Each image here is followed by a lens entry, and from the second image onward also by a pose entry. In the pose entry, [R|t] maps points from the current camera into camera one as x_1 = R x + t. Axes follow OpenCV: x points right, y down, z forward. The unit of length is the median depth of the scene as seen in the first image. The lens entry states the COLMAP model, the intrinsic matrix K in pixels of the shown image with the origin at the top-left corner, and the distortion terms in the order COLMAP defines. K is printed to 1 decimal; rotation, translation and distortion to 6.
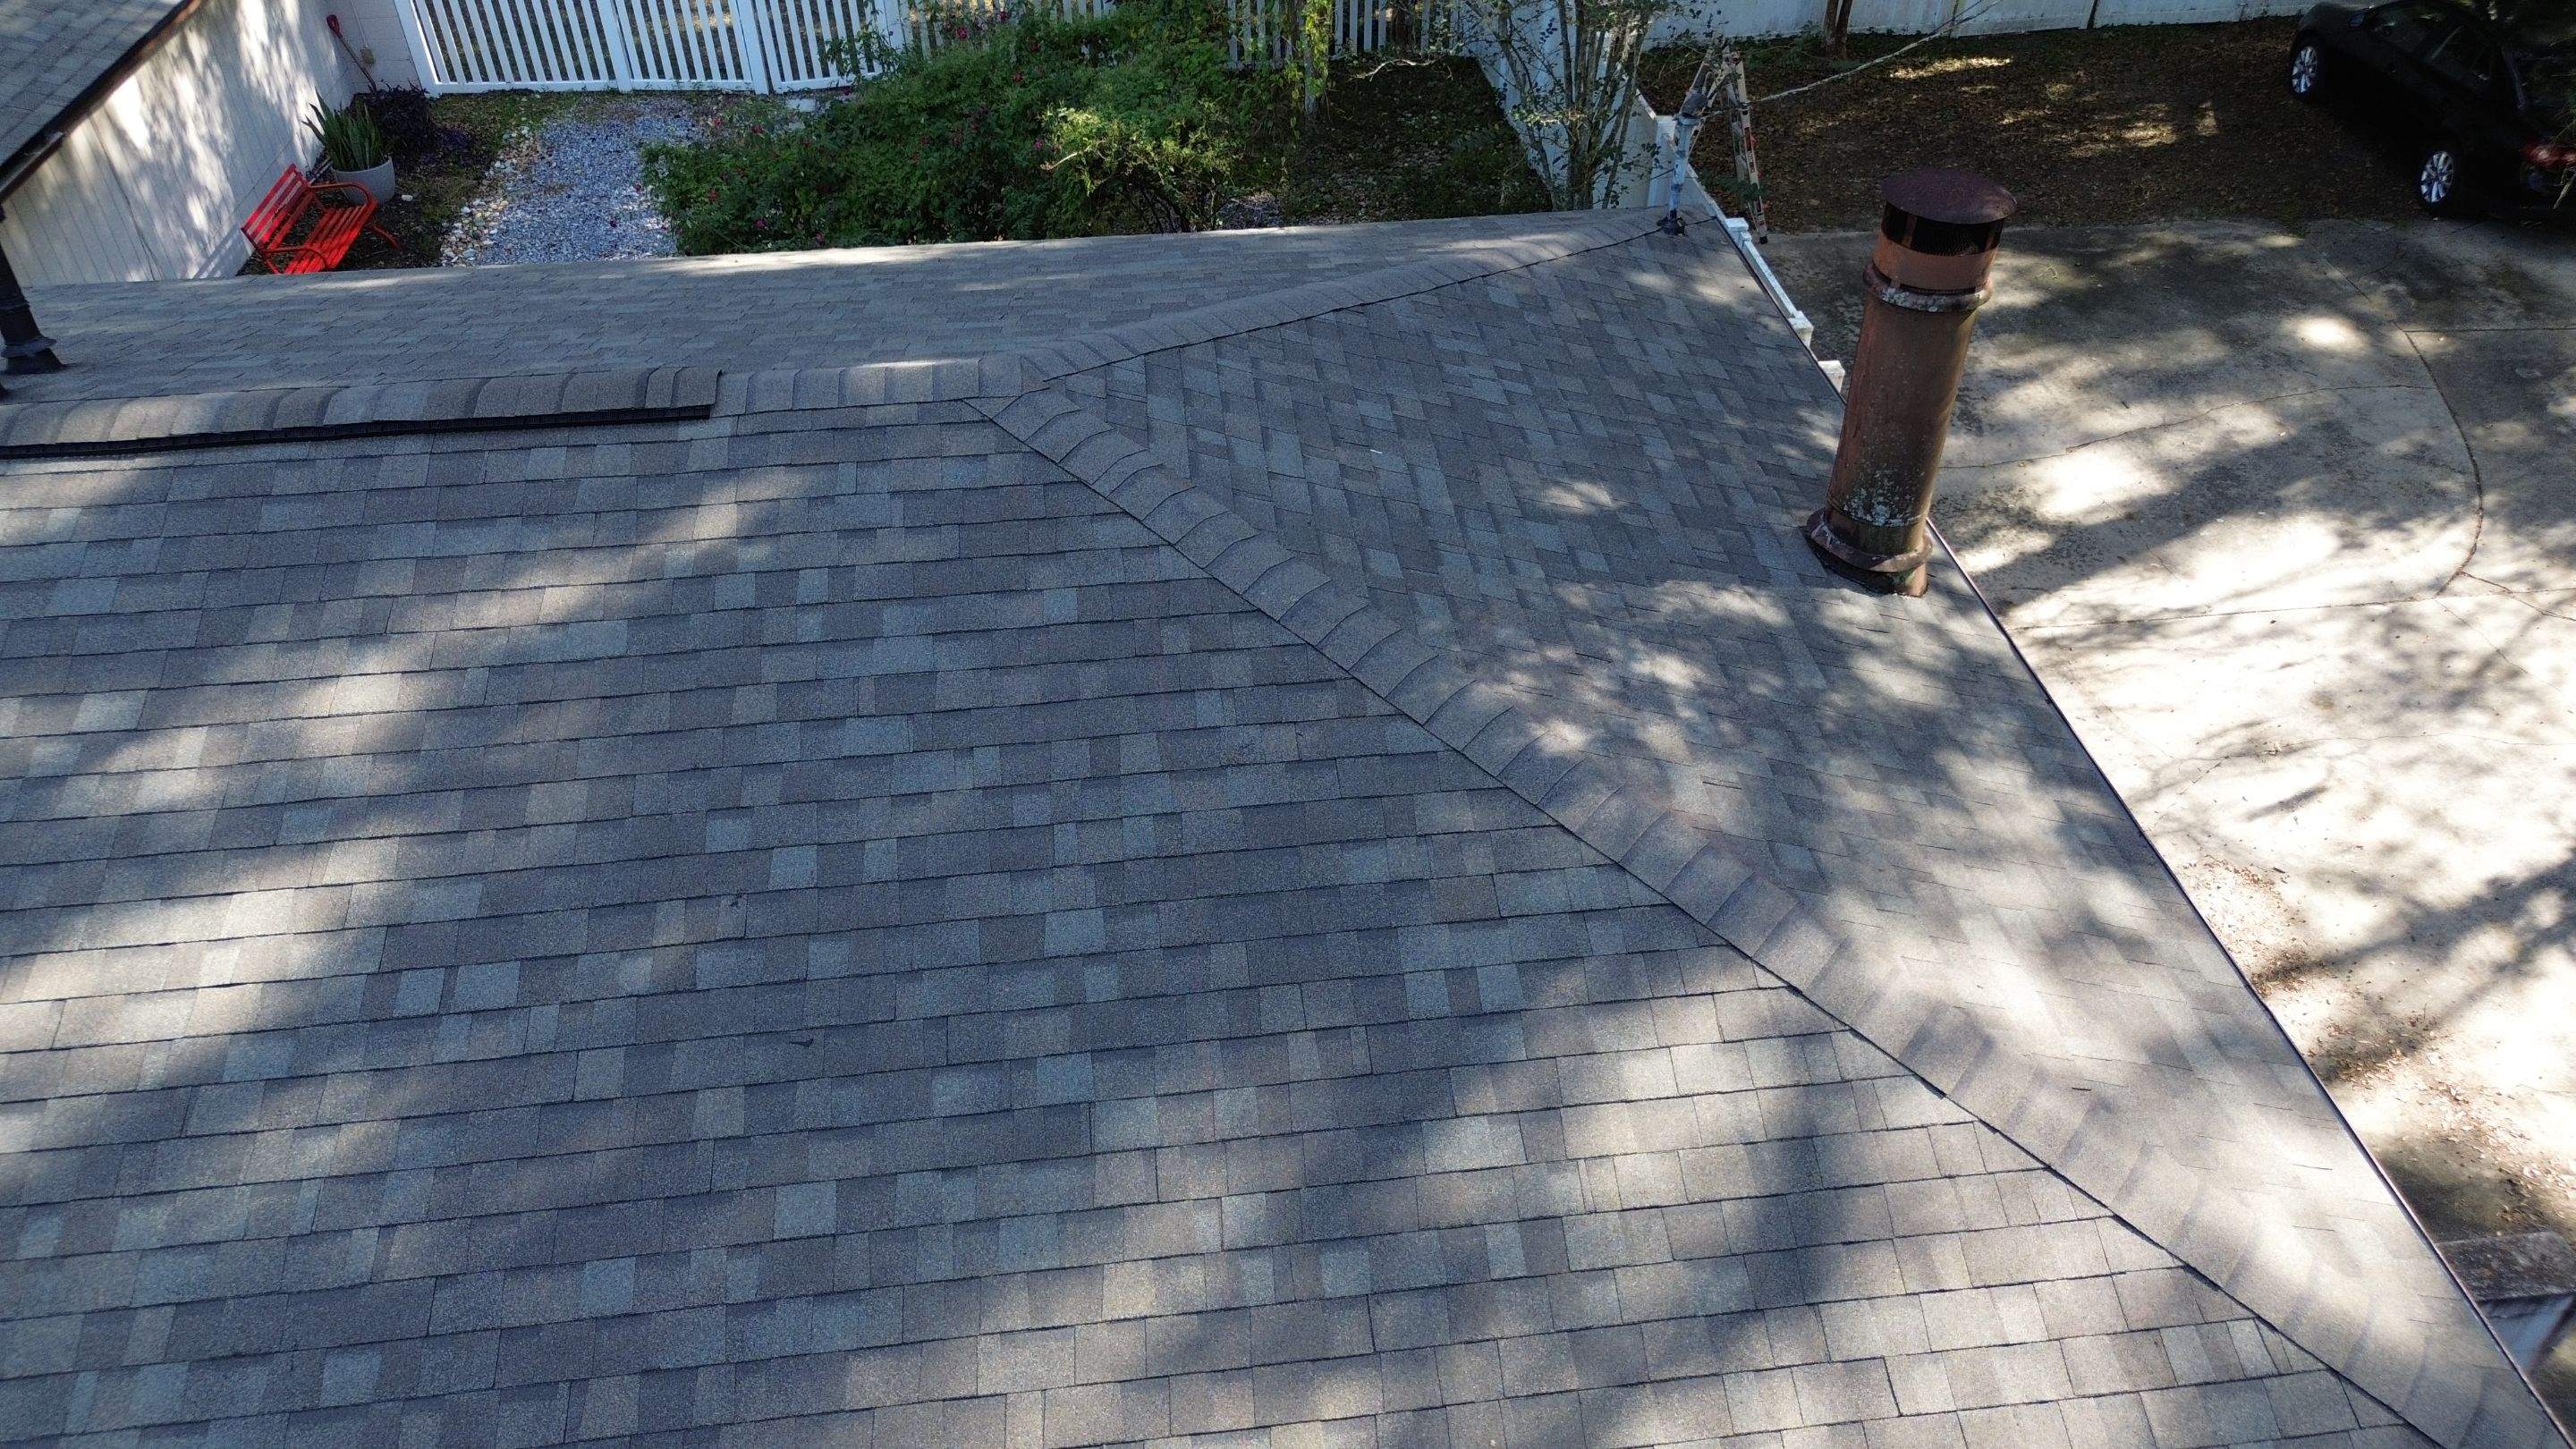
lens RADIAL K [[1813.0, 0, 1288.0], [0, 1813.0, 724.5], [0, 0, 1]] dist [0.084694, -0.075561]
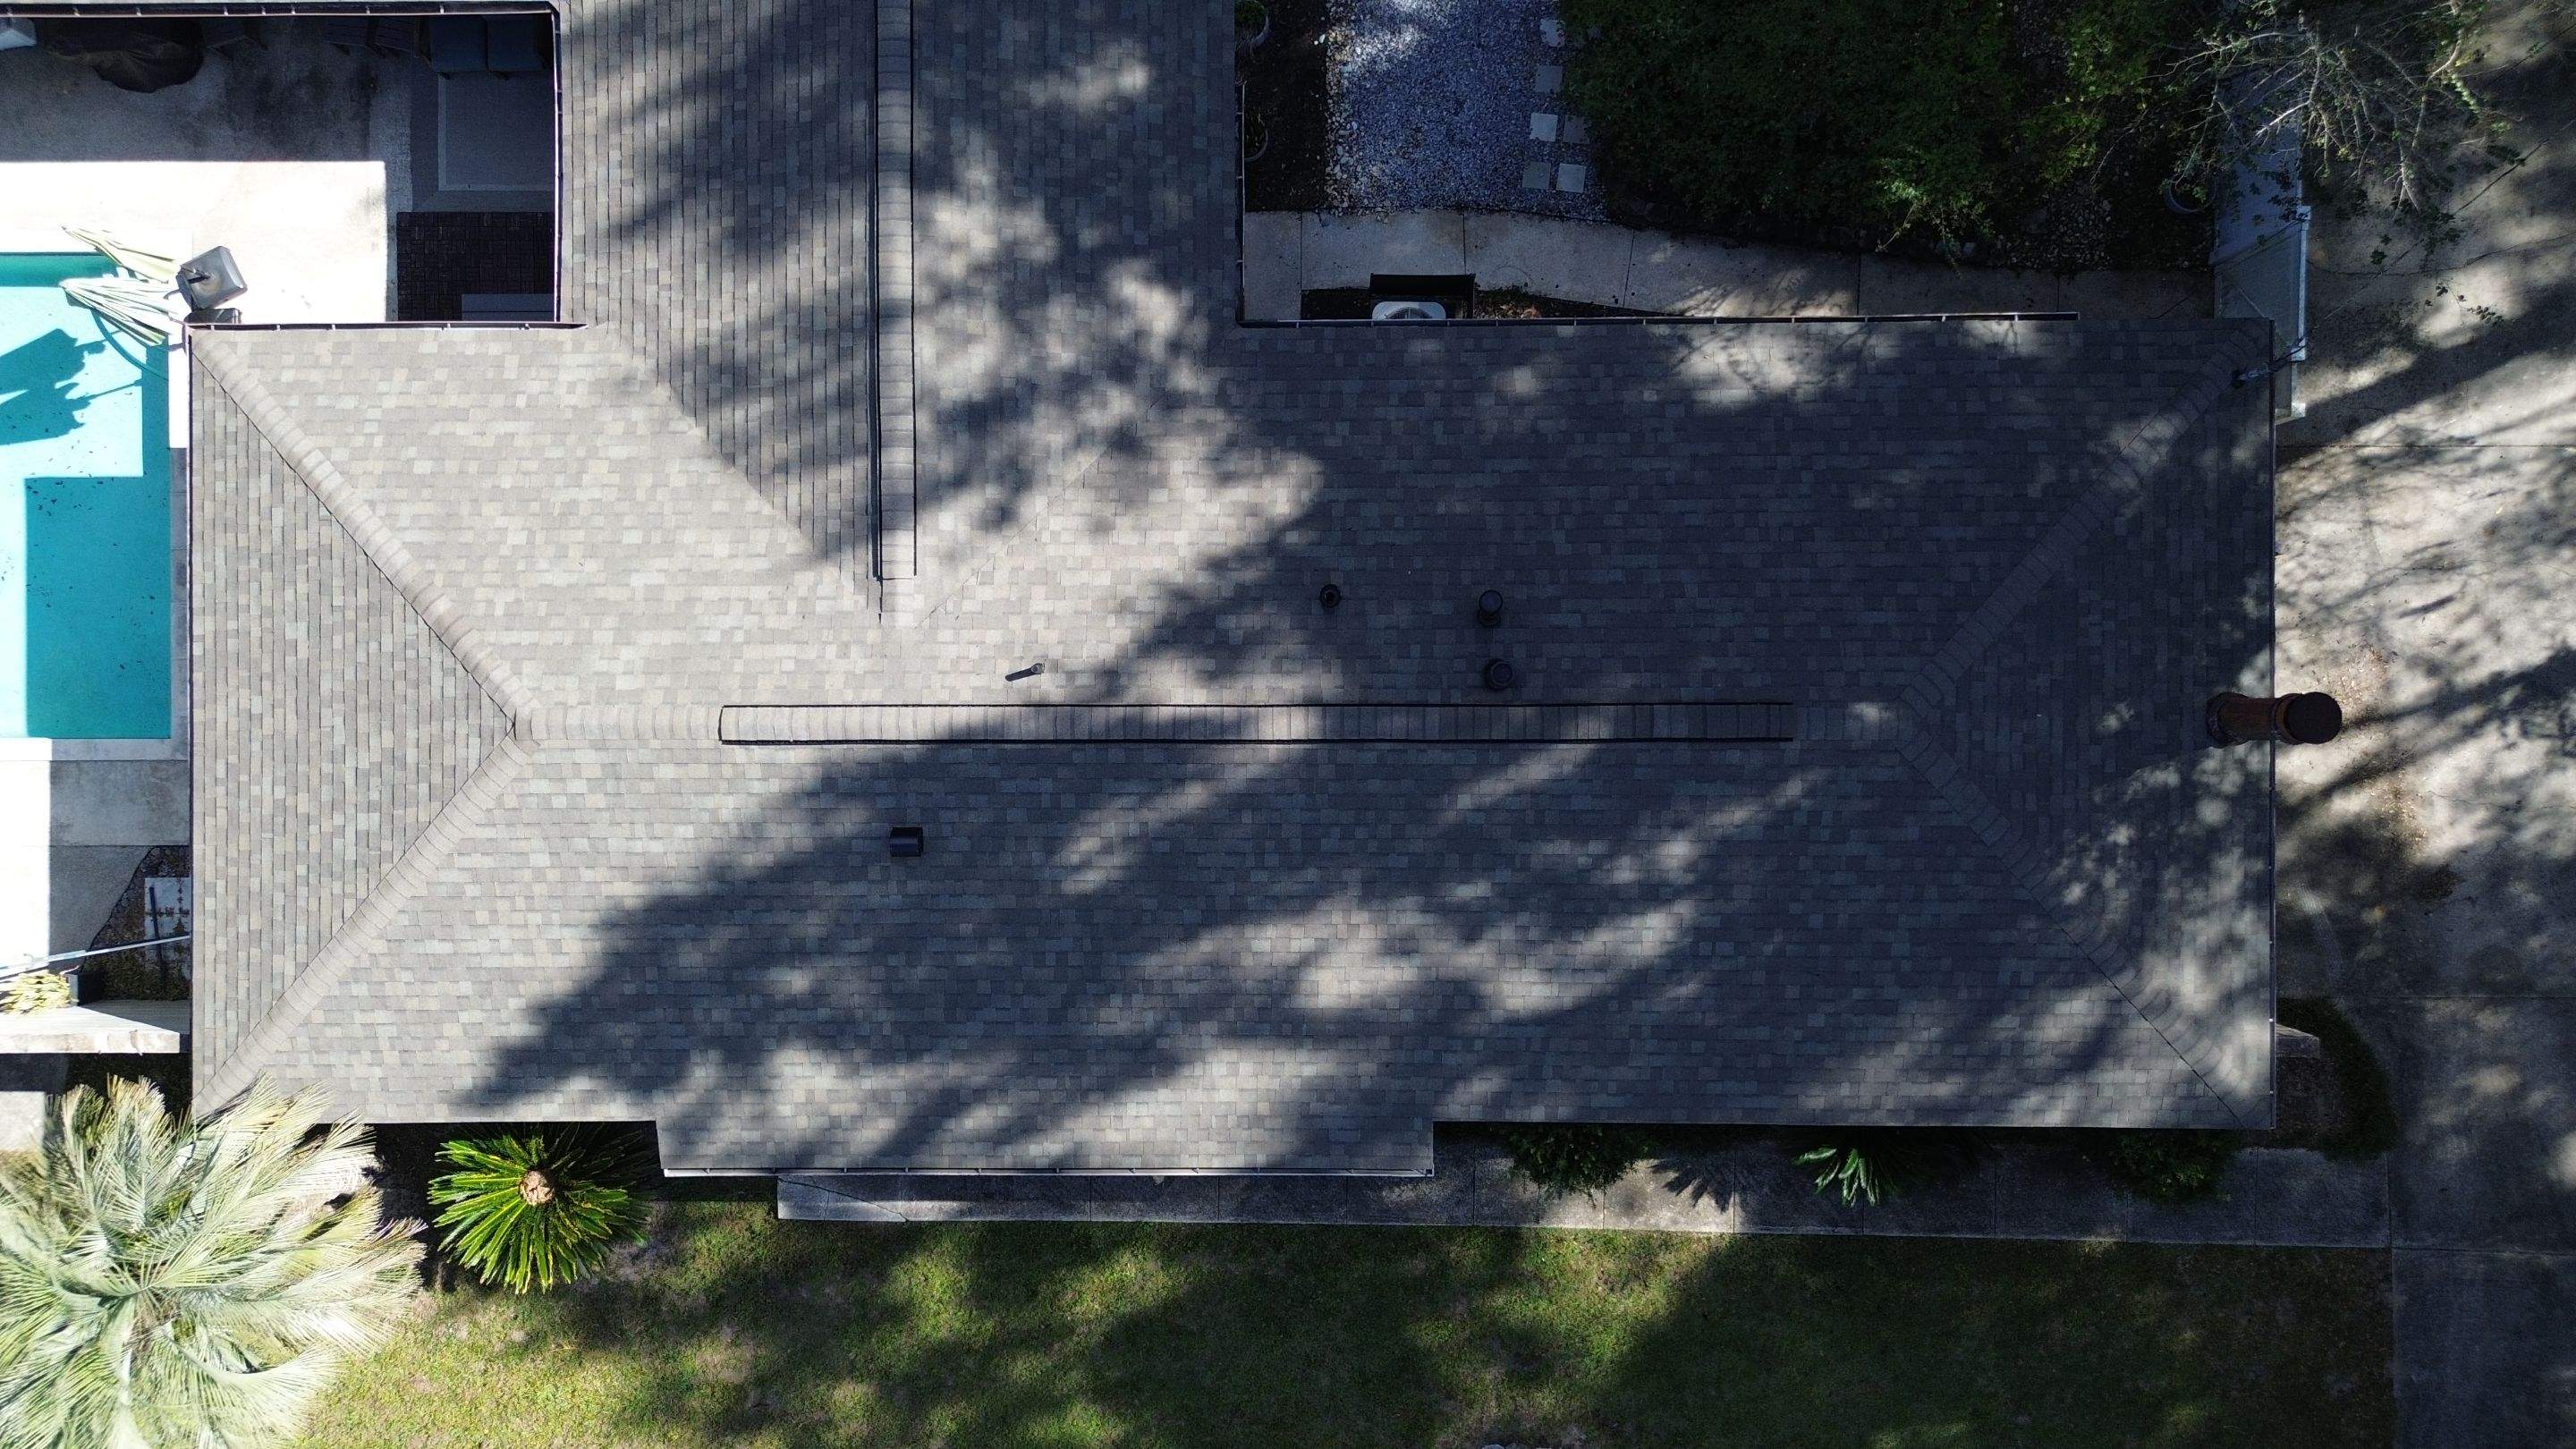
lens RADIAL K [[1832.4, 0, 1288.0], [0, 1832.4, 724.5], [0, 0, 1]] dist [0.051175, -0.052940]
pose [[0.994032, 0.106860, -0.021930, -1.086669], [-0.050704, 0.630596, 0.774453, -2.432172], [0.096587, -0.768720, 0.632251, -0.810021]]
